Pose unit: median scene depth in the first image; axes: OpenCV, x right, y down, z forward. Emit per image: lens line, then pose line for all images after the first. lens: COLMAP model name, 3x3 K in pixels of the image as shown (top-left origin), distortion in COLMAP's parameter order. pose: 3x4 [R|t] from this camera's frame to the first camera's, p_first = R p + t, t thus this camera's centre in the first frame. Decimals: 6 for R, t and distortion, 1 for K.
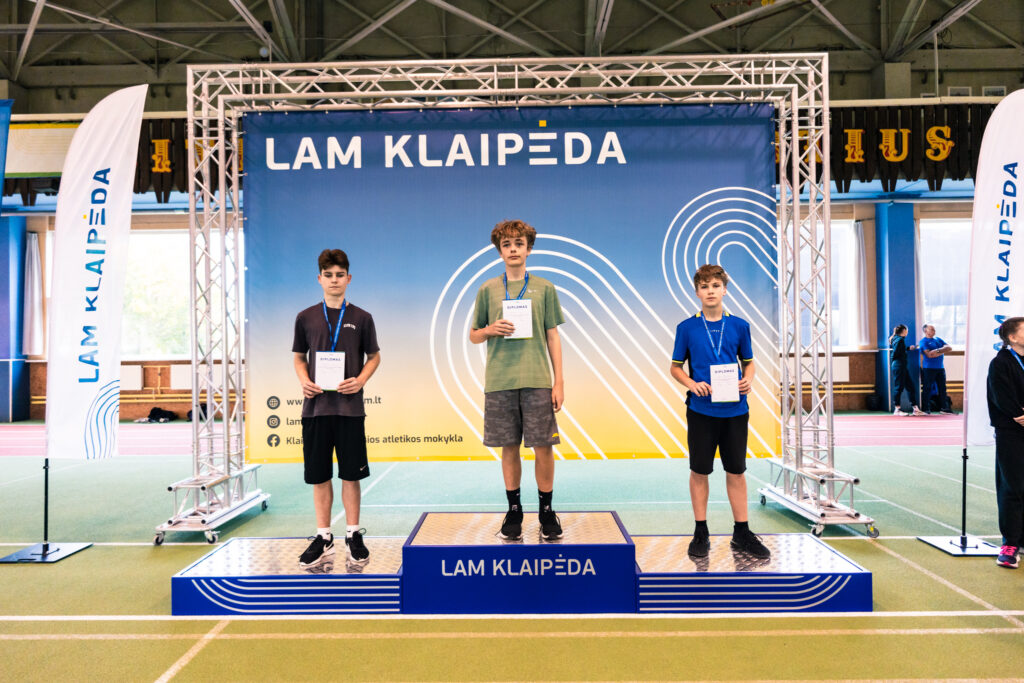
lens RADIAL K [[645.3, 0, 514.4], [0, 645.3, 341.6], [0, 0, 1]] dist [-0.002600, -0.000718]
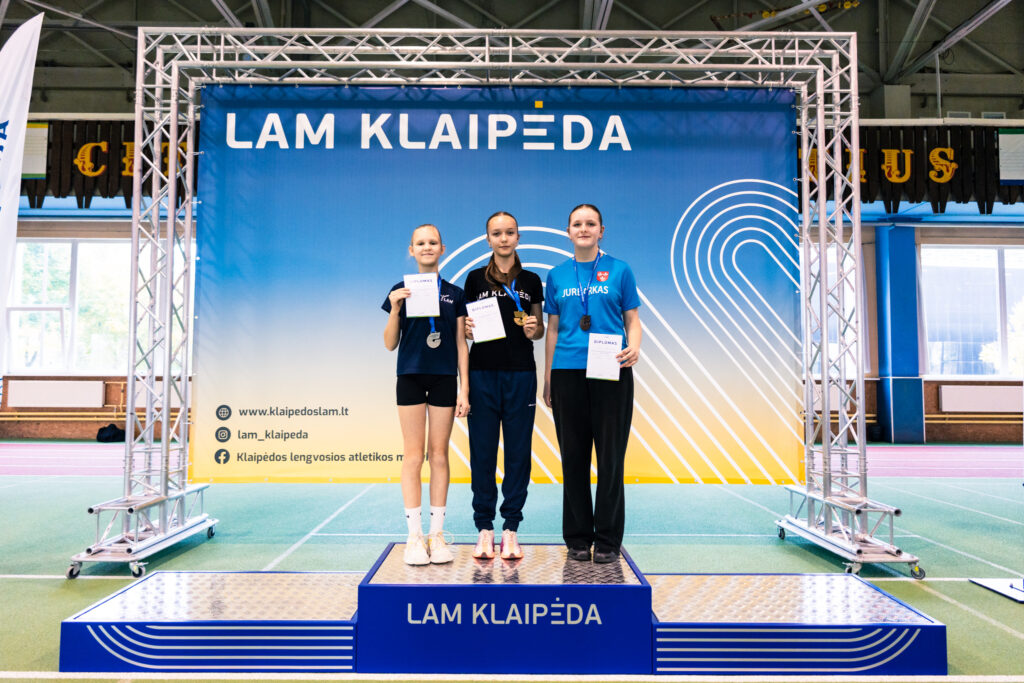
lens RADIAL K [[644.0, 0, 513.2], [0, 644.0, 342.9], [0, 0, 1]] dist [-0.003420, 0.000761]
pose [[0.999650, 0.018339, 0.019064, -0.002702], [-0.017445, 0.998786, -0.046075, 0.034391], [-0.019885, 0.045727, 0.998756, 0.124681]]
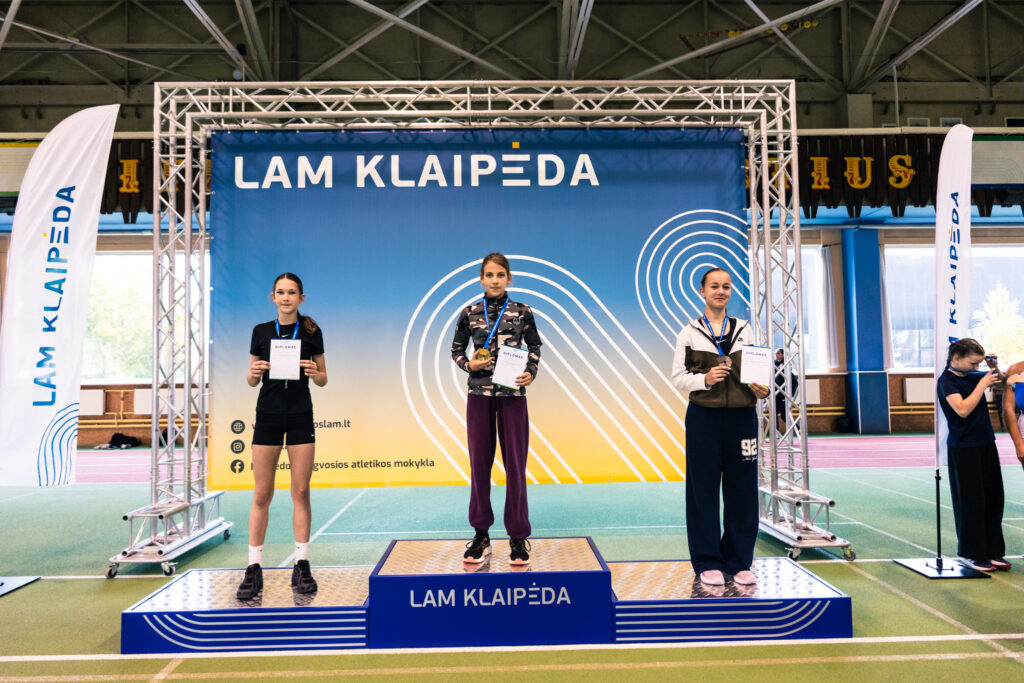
lens RADIAL K [[644.7, 0, 513.3], [0, 644.7, 337.7], [0, 0, 1]] dist [-0.002157, -0.001219]
pose [[0.999295, 0.000439, 0.037546, 0.002562], [0.001188, 0.999061, -0.043305, 0.003547], [-0.037530, 0.043319, 0.998356, 0.014956]]
